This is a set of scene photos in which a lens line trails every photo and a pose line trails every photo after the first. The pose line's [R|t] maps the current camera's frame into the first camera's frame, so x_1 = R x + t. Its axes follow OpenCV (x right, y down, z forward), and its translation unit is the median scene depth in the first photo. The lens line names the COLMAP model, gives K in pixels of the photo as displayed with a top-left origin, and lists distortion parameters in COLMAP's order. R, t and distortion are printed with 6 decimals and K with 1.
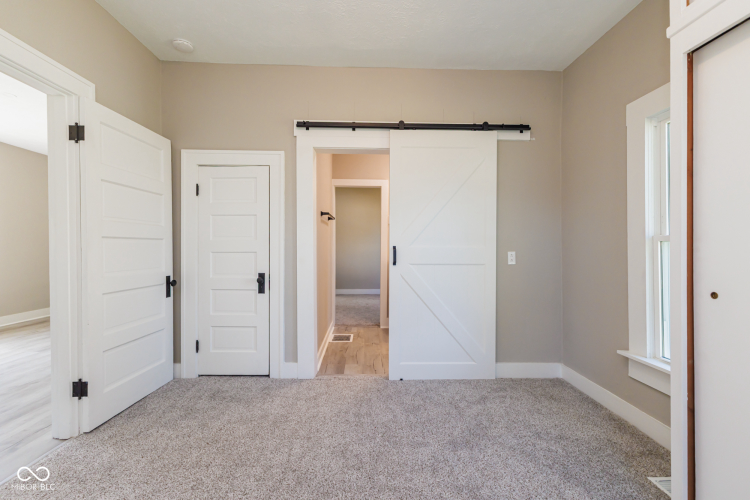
lens RADIAL K [[319.7, 0, 378.6], [0, 319.7, 251.9], [0, 0, 1]] dist [0.000946, 0.000195]
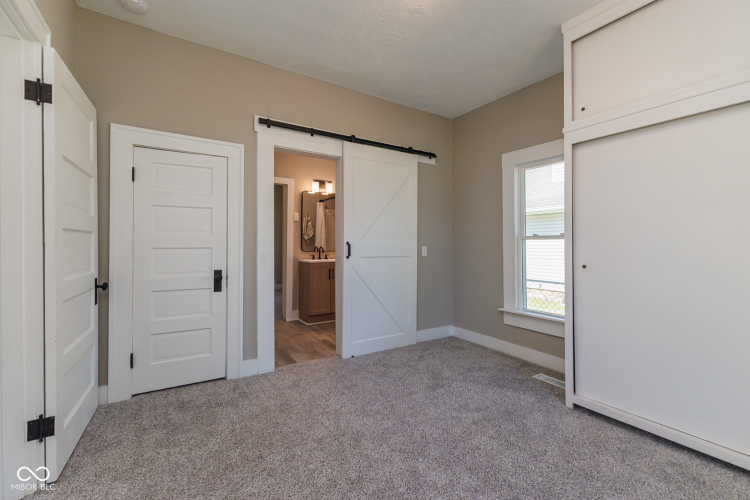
lens RADIAL K [[309.2, 0, 374.6], [0, 309.2, 245.7], [0, 0, 1]] dist [-0.001108, -0.000447]
pose [[0.869671, -0.002667, 0.493624, -0.419100], [0.006409, 0.999962, -0.005889, 0.002994], [-0.493590, 0.008285, 0.869655, -0.021292]]
